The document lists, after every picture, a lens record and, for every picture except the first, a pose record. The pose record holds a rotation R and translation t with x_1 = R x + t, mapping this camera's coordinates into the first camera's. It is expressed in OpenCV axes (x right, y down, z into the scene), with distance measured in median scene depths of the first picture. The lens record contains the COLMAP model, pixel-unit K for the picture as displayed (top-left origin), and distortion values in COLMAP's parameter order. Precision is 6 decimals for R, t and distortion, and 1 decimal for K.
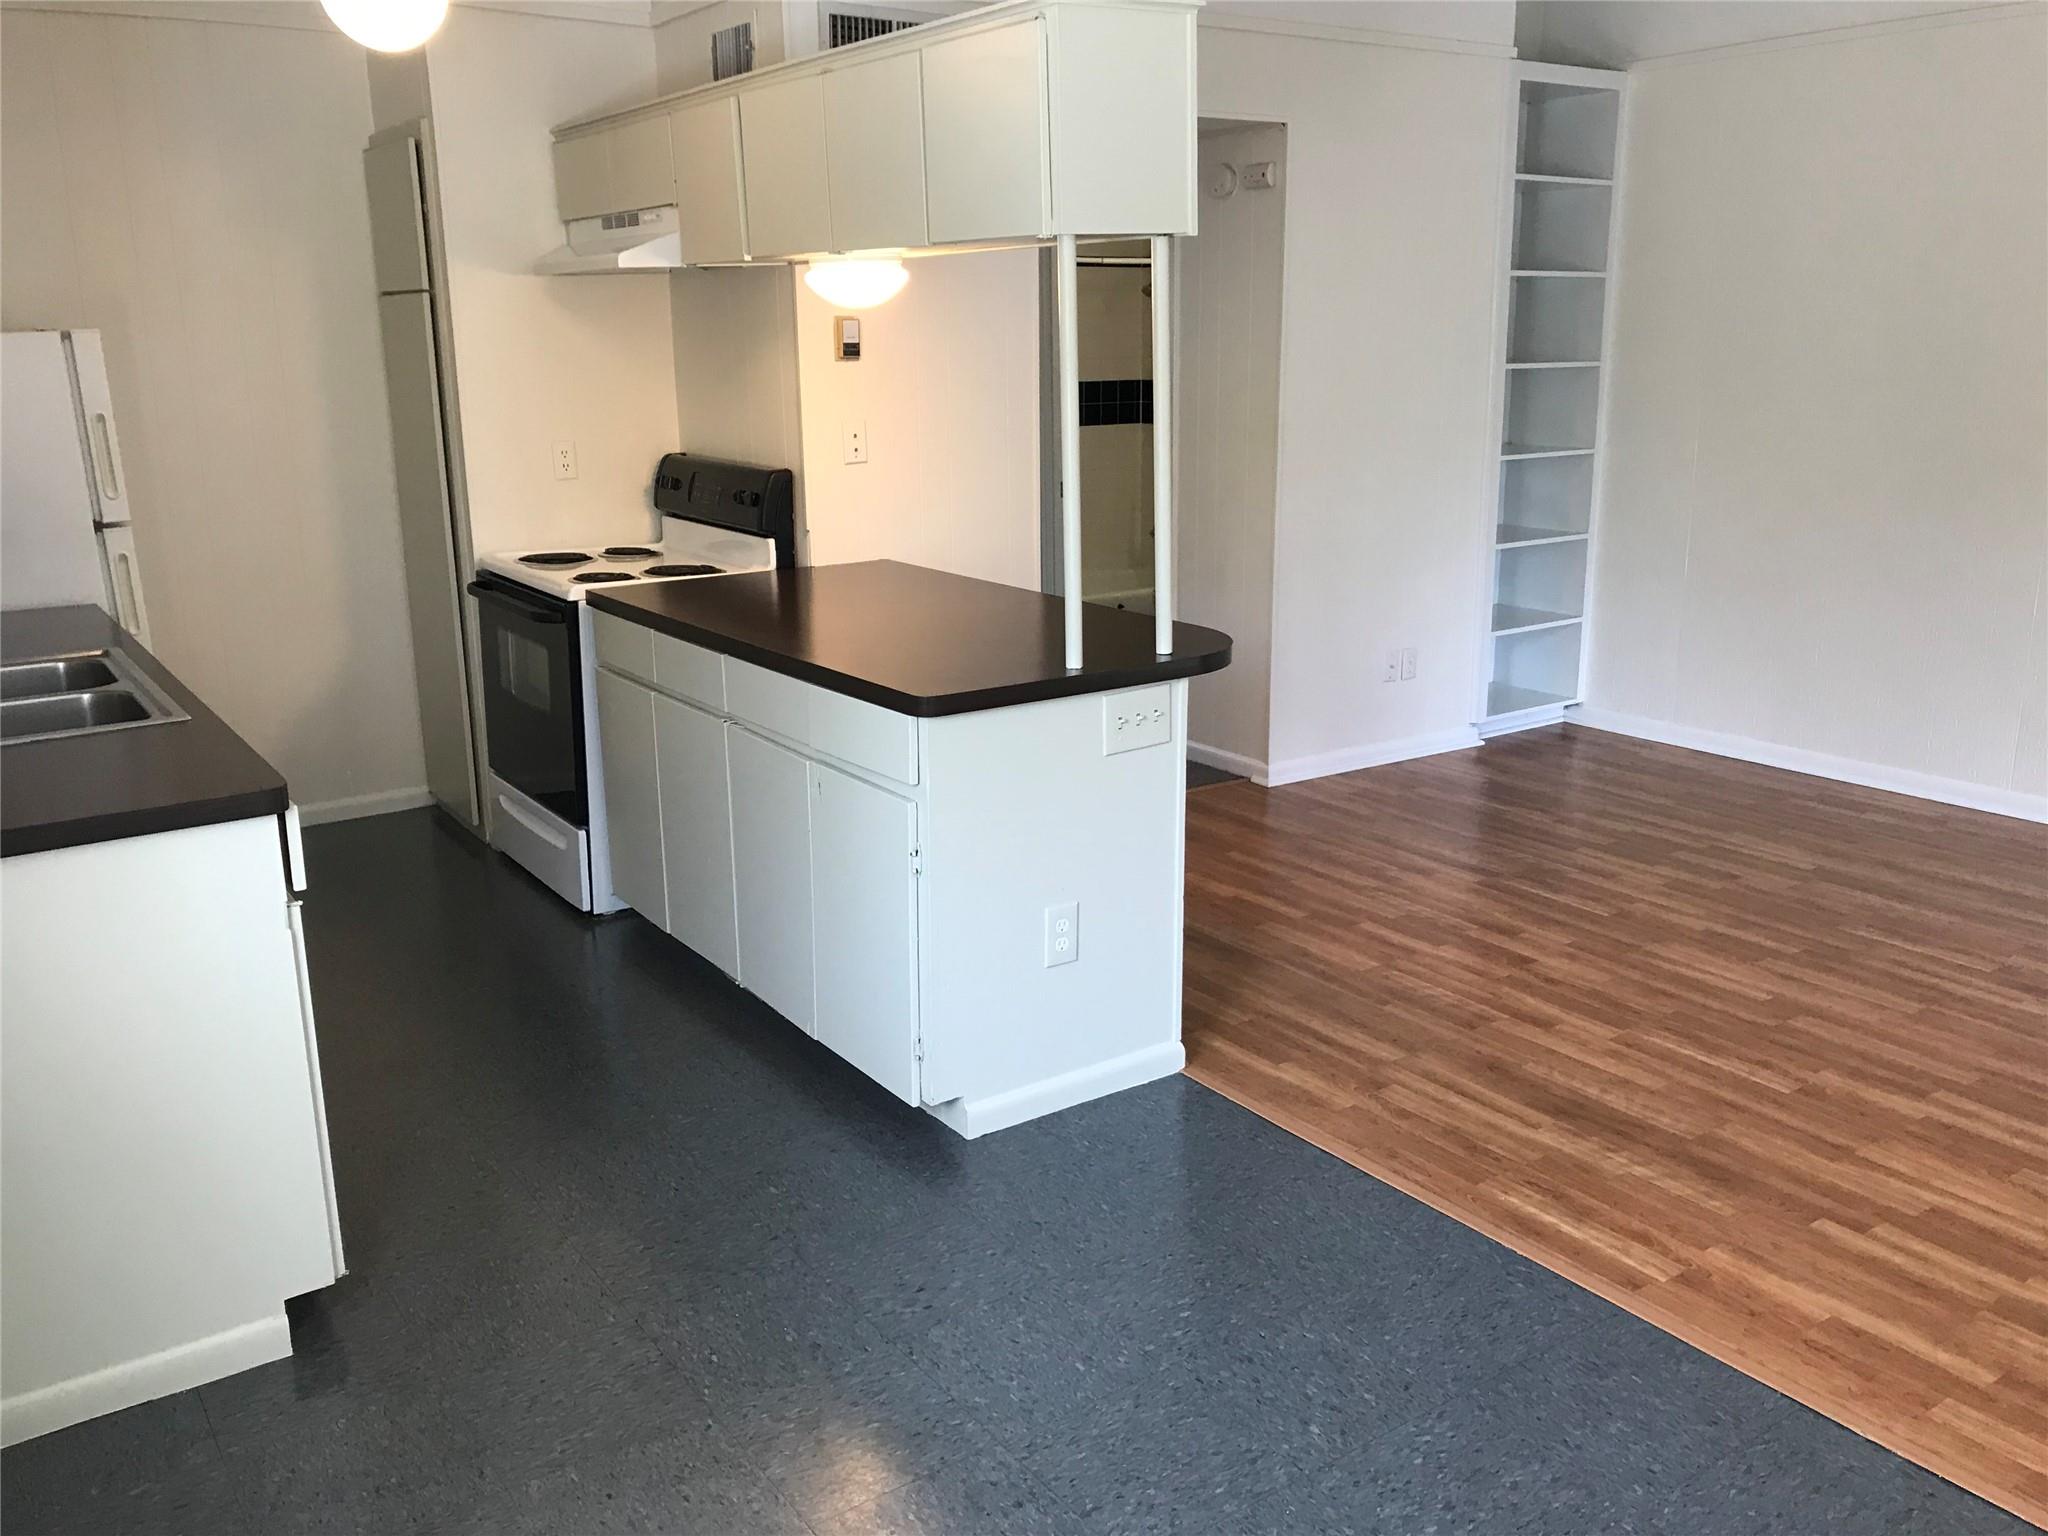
lens RADIAL K [[1676.4, 0, 1016.7], [0, 1676.4, 751.6], [0, 0, 1]] dist [0.073767, -0.115400]
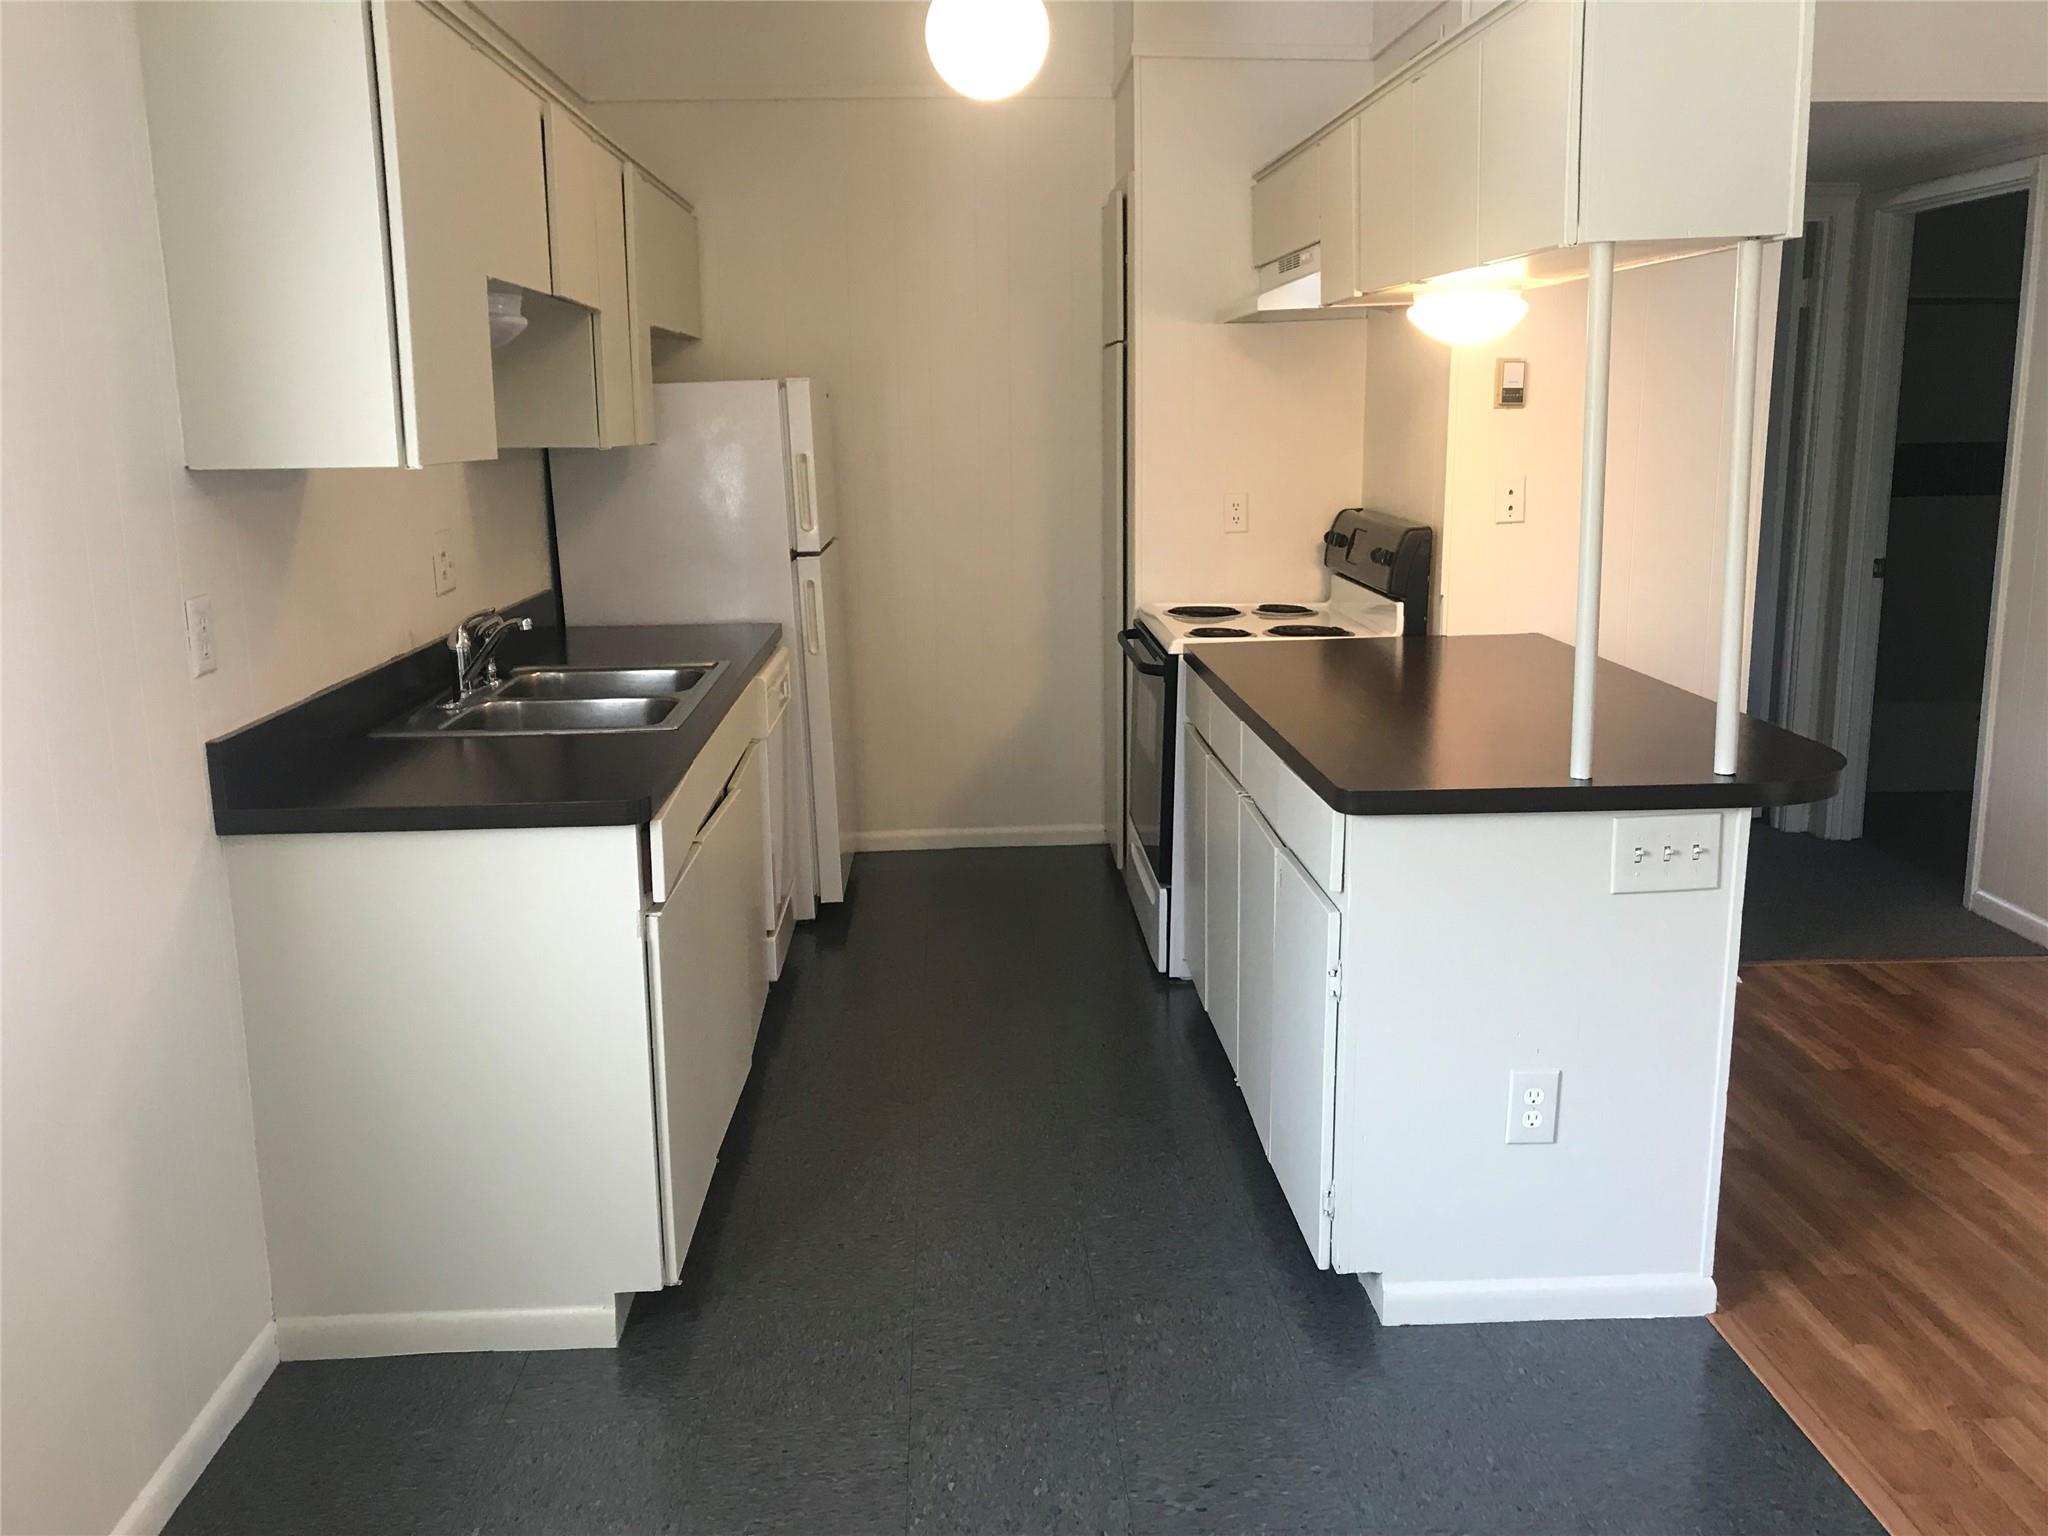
lens RADIAL K [[1707.3, 0, 1029.8], [0, 1707.3, 744.6], [0, 0, 1]] dist [0.012252, 0.002980]
pose [[0.853338, 0.105038, -0.510667, 0.174990], [-0.127065, 0.991860, -0.008316, -0.019899], [0.505637, 0.071984, 0.859738, 0.127286]]
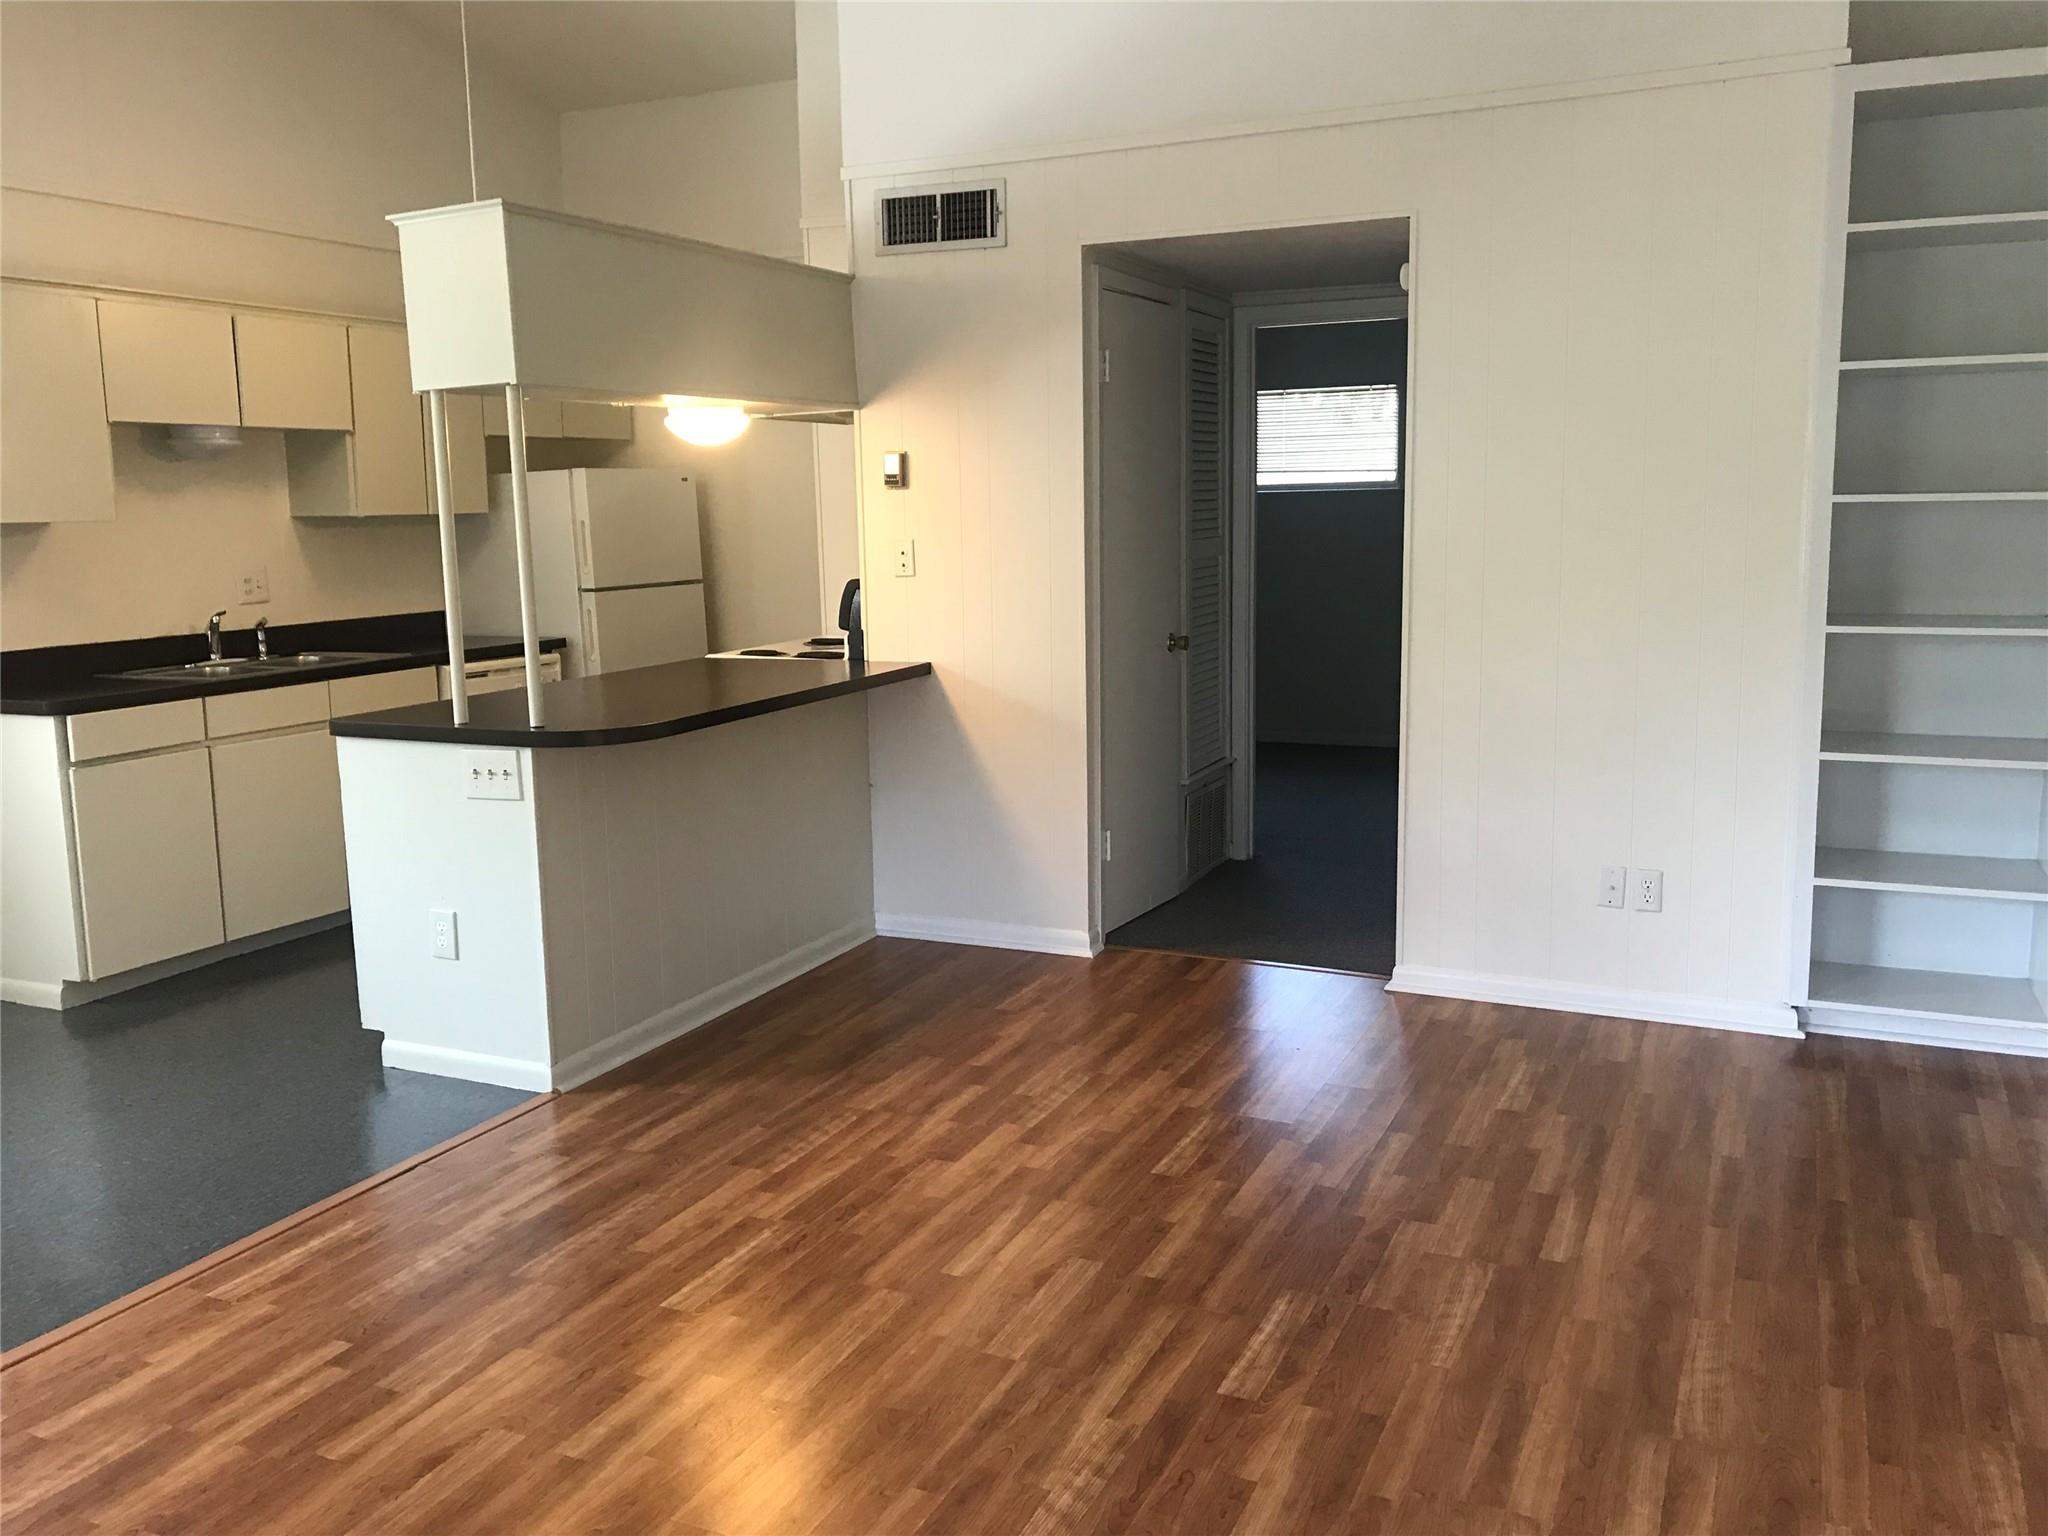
lens RADIAL K [[1676.4, 0, 1016.7], [0, 1676.4, 751.6], [0, 0, 1]] dist [0.073767, -0.115400]
pose [[0.512453, 0.132972, -0.848357, 1.031600], [-0.196481, 0.979886, 0.034903, -0.120811], [0.835935, 0.148800, 0.528272, 0.531796]]
